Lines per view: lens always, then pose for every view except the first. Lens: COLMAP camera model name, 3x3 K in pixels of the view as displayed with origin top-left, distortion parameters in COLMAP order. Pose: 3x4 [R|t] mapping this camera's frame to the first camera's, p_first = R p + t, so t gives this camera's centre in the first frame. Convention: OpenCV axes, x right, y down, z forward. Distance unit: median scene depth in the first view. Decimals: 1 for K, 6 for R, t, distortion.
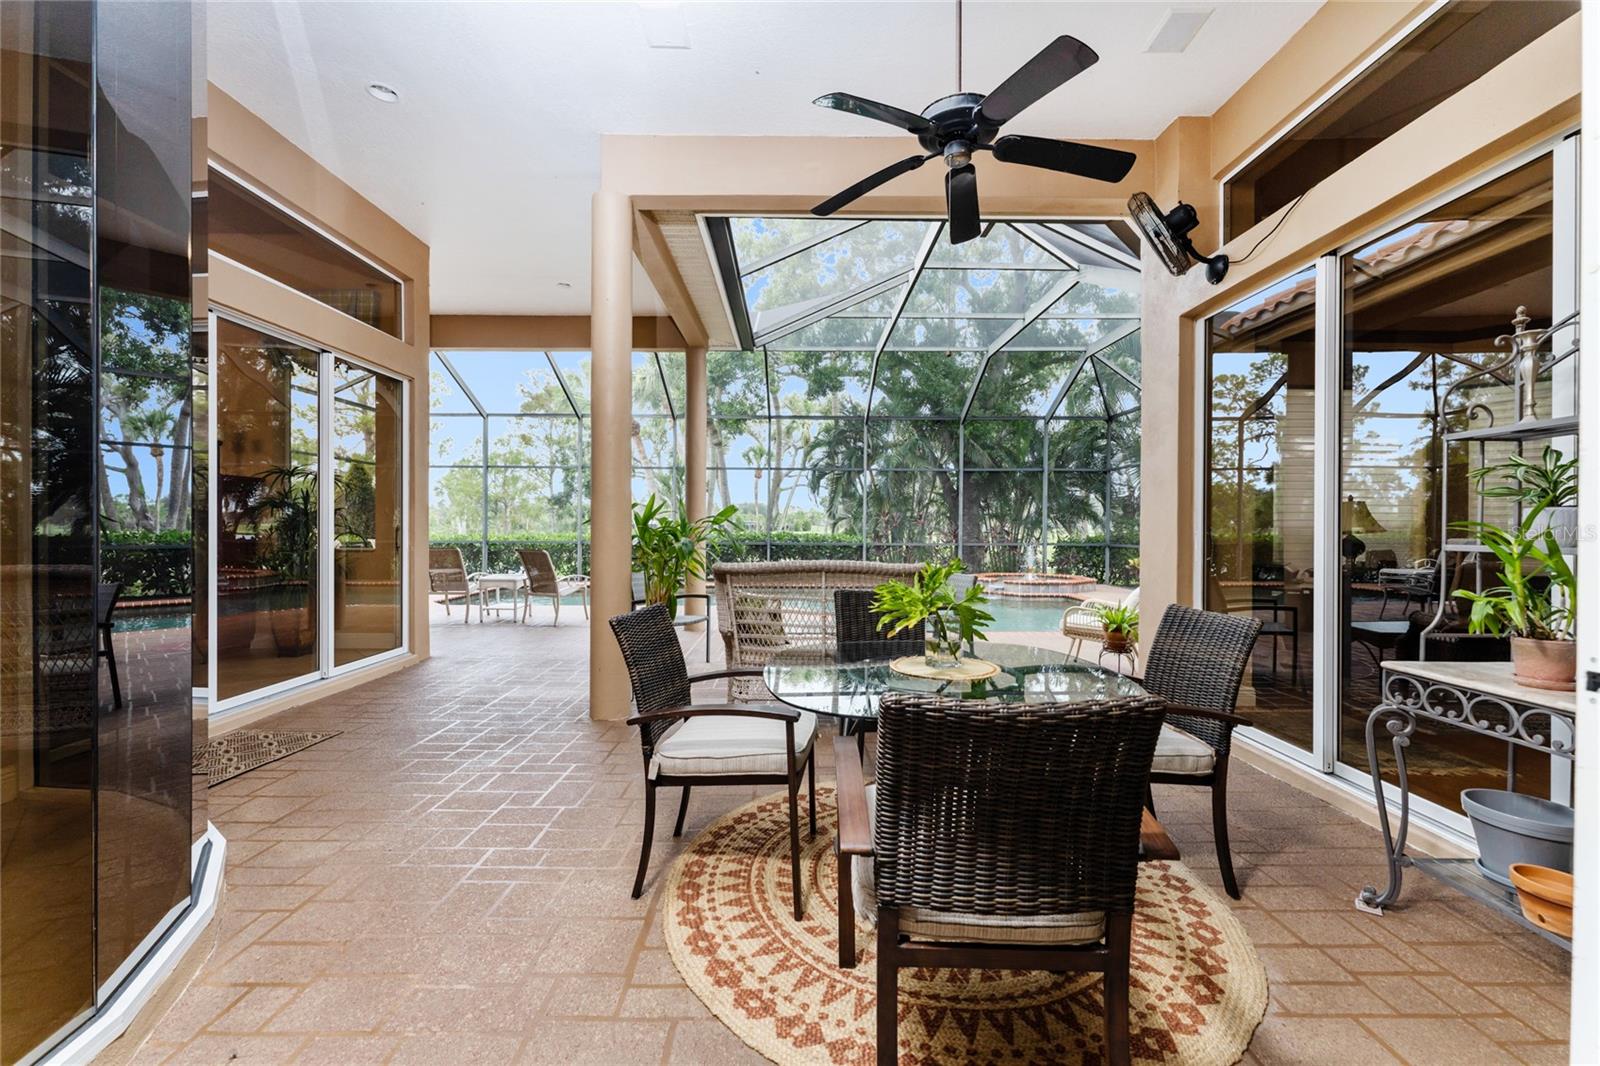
lens RADIAL K [[647.4, 0, 795.8], [0, 647.4, 529.6], [0, 0, 1]] dist [-0.000503, 0.000811]
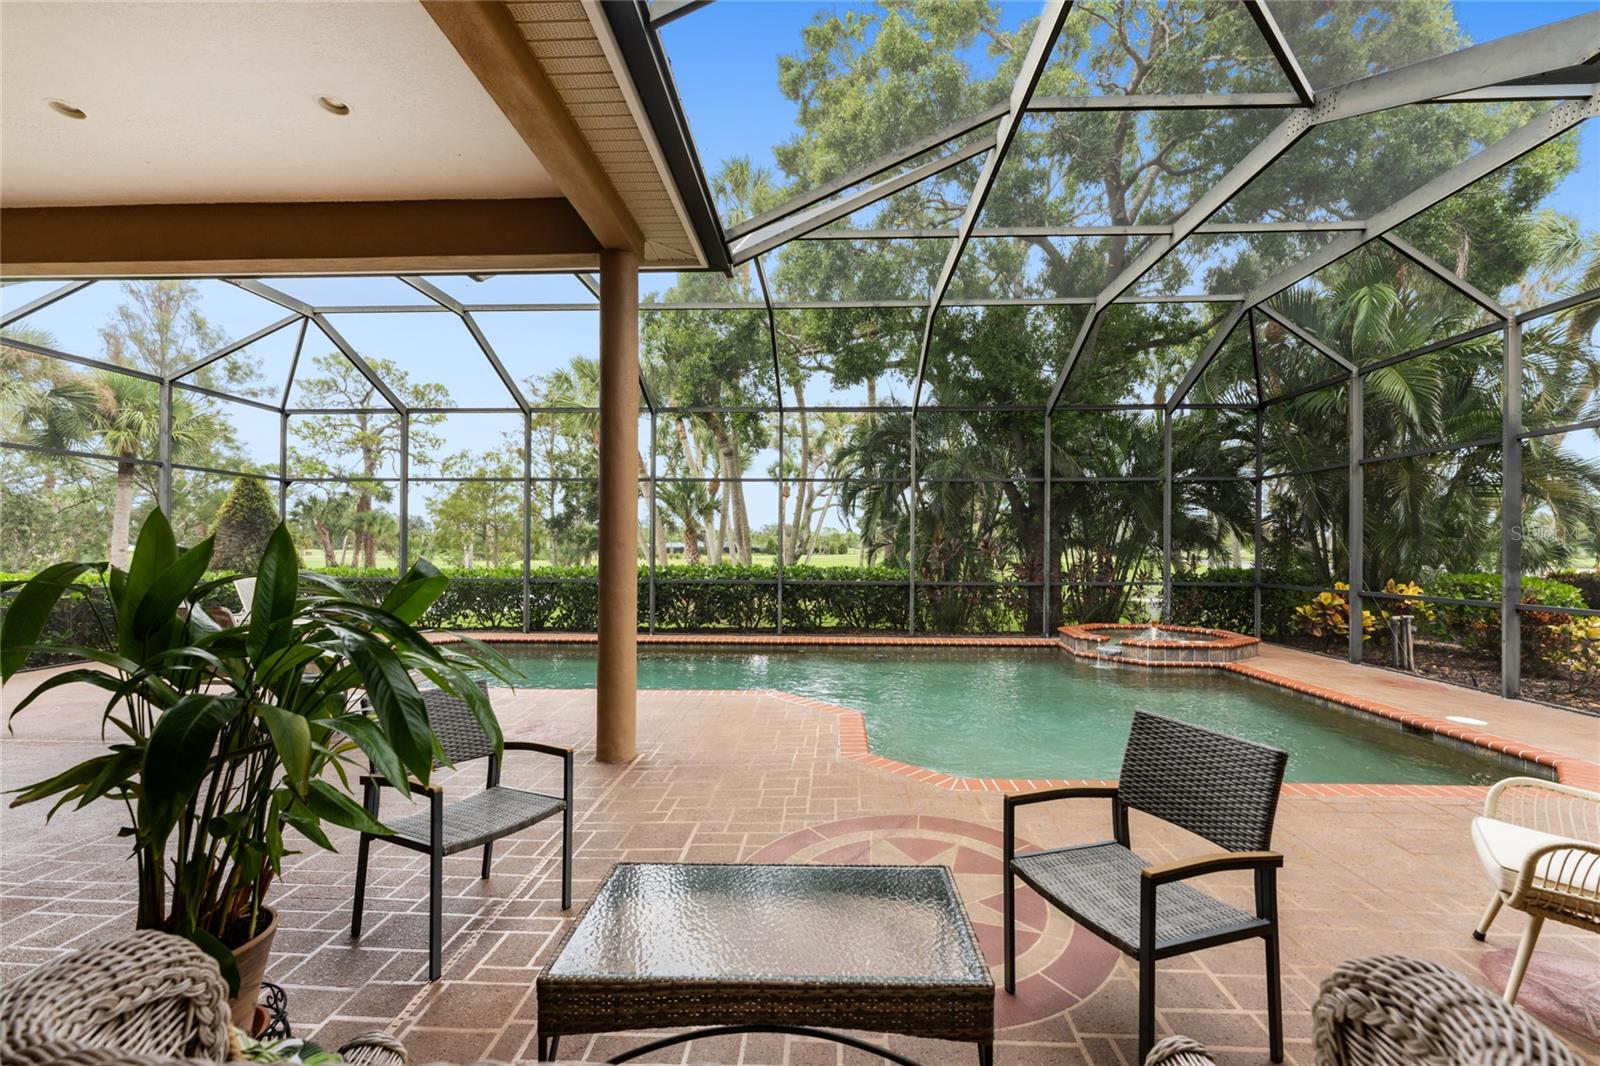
lens RADIAL K [[647.4, 0, 800.4], [0, 647.4, 543.4], [0, 0, 1]] dist [-0.000503, 0.000811]
pose [[0.998666, -0.000896, -0.051631, 0.014751], [0.000329, 0.999940, -0.010990, -0.011267], [0.051638, 0.010958, 0.998606, 0.213226]]
